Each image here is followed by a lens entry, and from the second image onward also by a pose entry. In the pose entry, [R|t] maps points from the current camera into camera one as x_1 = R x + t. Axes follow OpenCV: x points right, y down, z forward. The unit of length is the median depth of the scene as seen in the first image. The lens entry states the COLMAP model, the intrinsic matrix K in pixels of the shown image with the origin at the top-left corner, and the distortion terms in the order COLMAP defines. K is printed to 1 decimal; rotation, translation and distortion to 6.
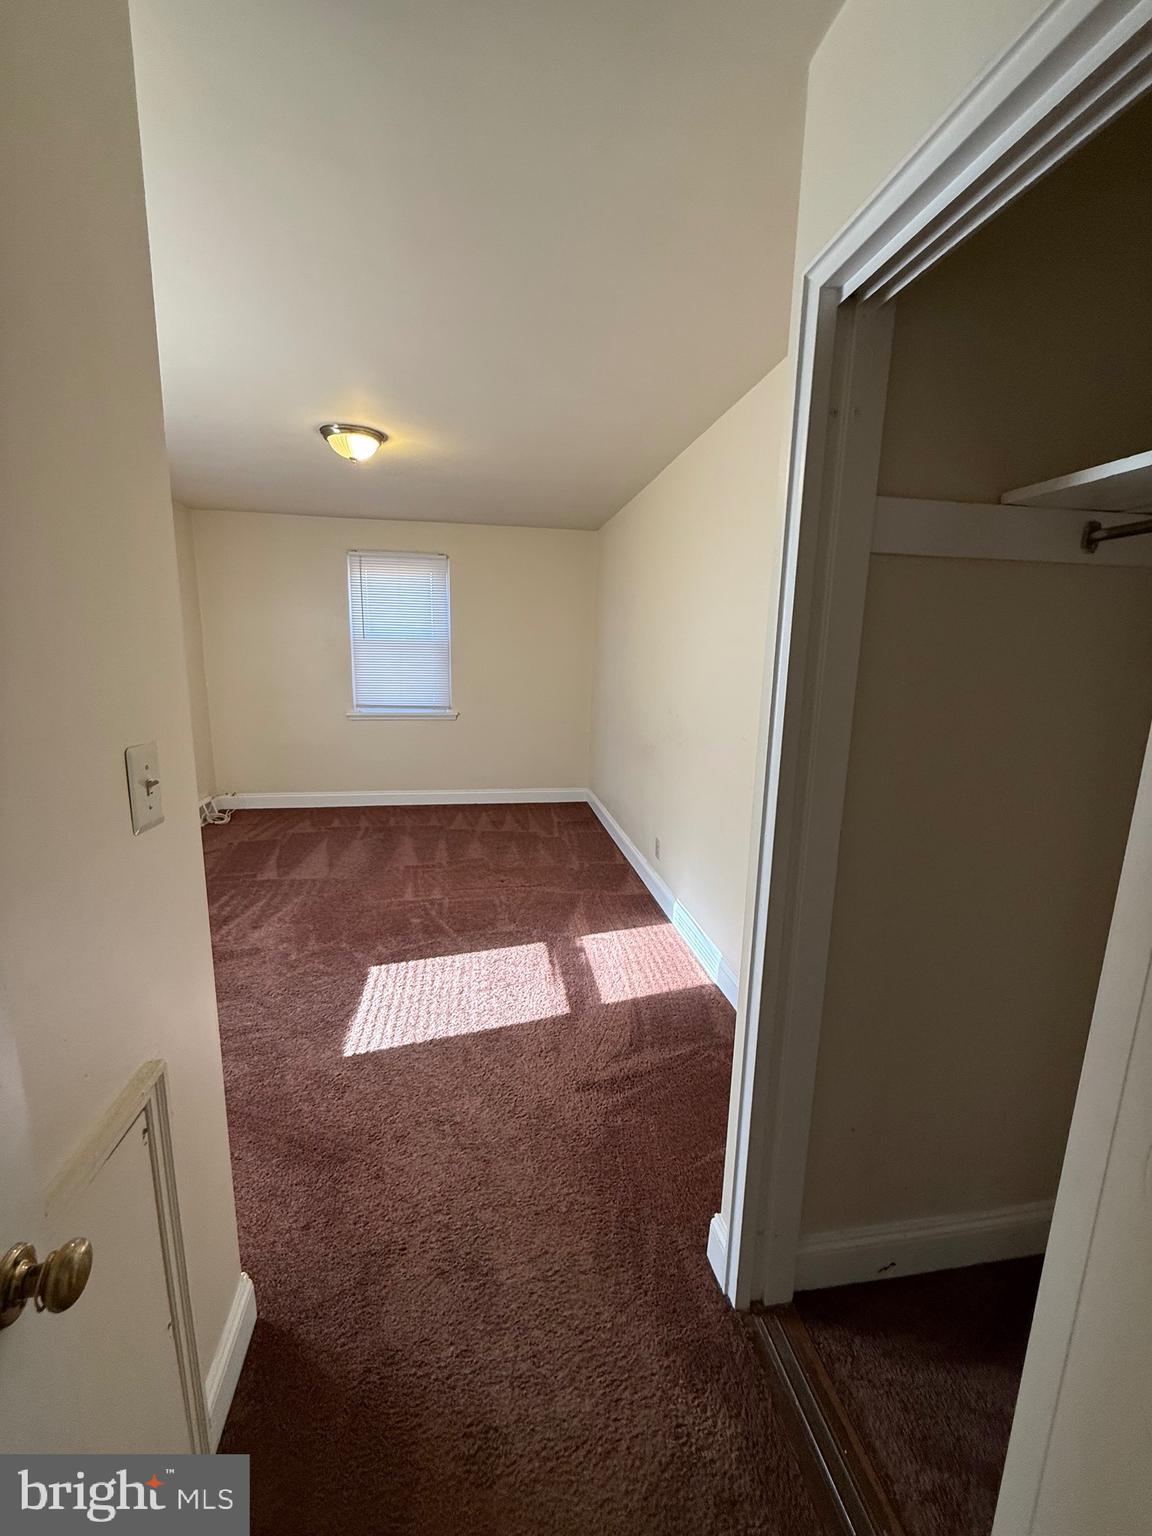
lens RADIAL K [[615.1, 0, 577.1], [0, 615.1, 763.9], [0, 0, 1]] dist [-0.000665, 0.000373]
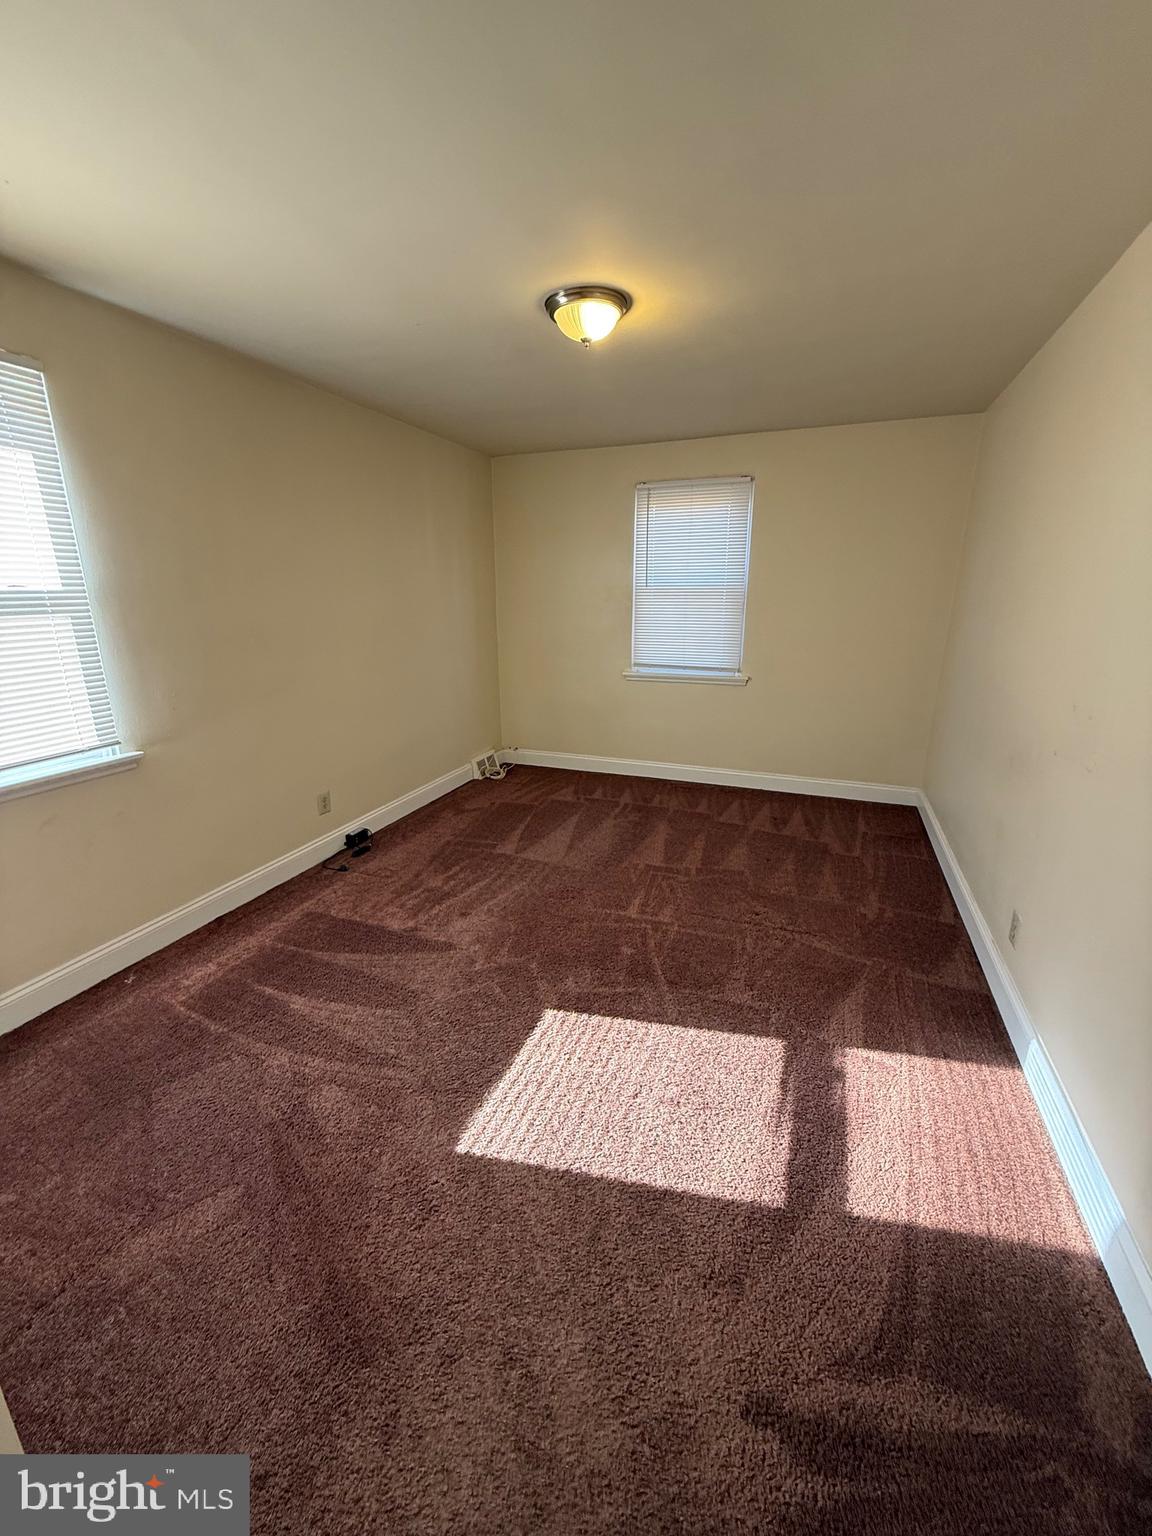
lens RADIAL K [[615.1, 0, 571.4], [0, 615.1, 768.4], [0, 0, 1]] dist [-0.000665, 0.000373]
pose [[0.856669, 0.120124, -0.501685, 0.046217], [-0.075141, 0.991195, 0.109023, -0.058685], [0.510364, -0.055700, 0.858153, 0.296239]]
